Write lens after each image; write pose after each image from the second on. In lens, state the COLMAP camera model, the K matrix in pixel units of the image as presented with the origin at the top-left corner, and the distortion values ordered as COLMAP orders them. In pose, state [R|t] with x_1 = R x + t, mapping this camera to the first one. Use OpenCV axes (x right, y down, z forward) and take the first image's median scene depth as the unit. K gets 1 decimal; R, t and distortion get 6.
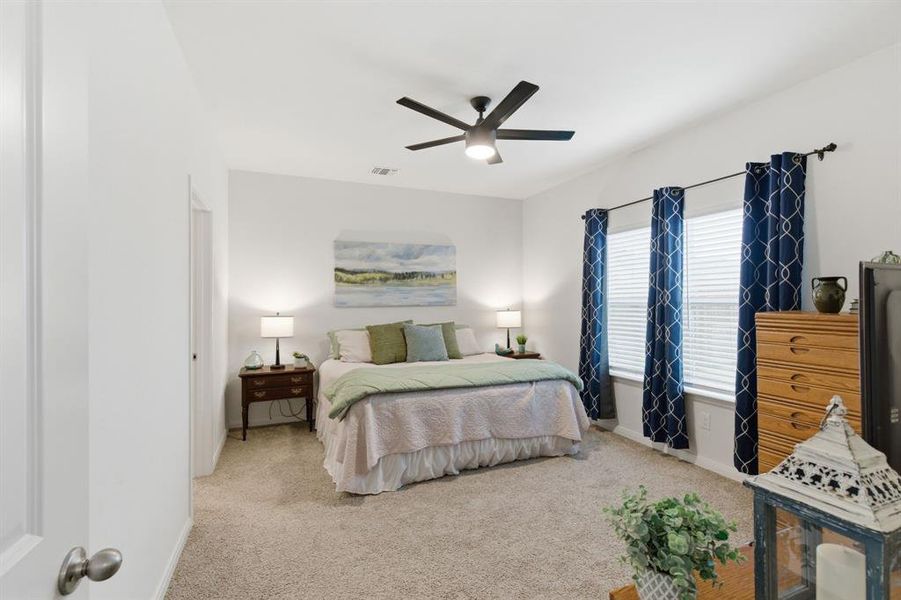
lens RADIAL K [[412.8, 0, 451.8], [0, 412.8, 298.4], [0, 0, 1]] dist [0.001148, 0.000295]
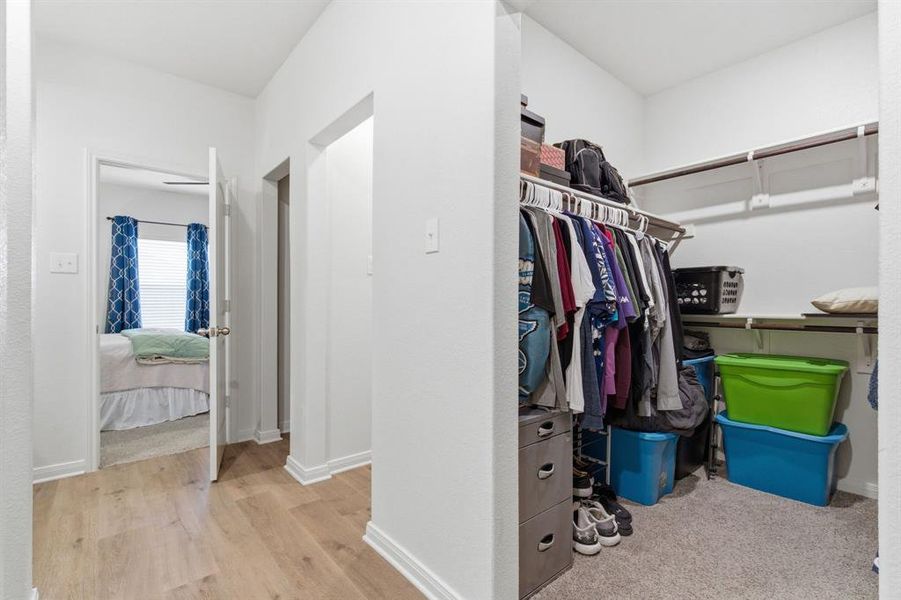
lens RADIAL K [[406.8, 0, 450.5], [0, 406.8, 300.0], [0, 0, 1]] dist [0.001446, -0.000145]
pose [[-0.300964, 0.014150, 0.953530, -1.182770], [-0.000228, 0.999889, -0.014910, 0.067334], [-0.953635, -0.004704, -0.300928, 0.402804]]
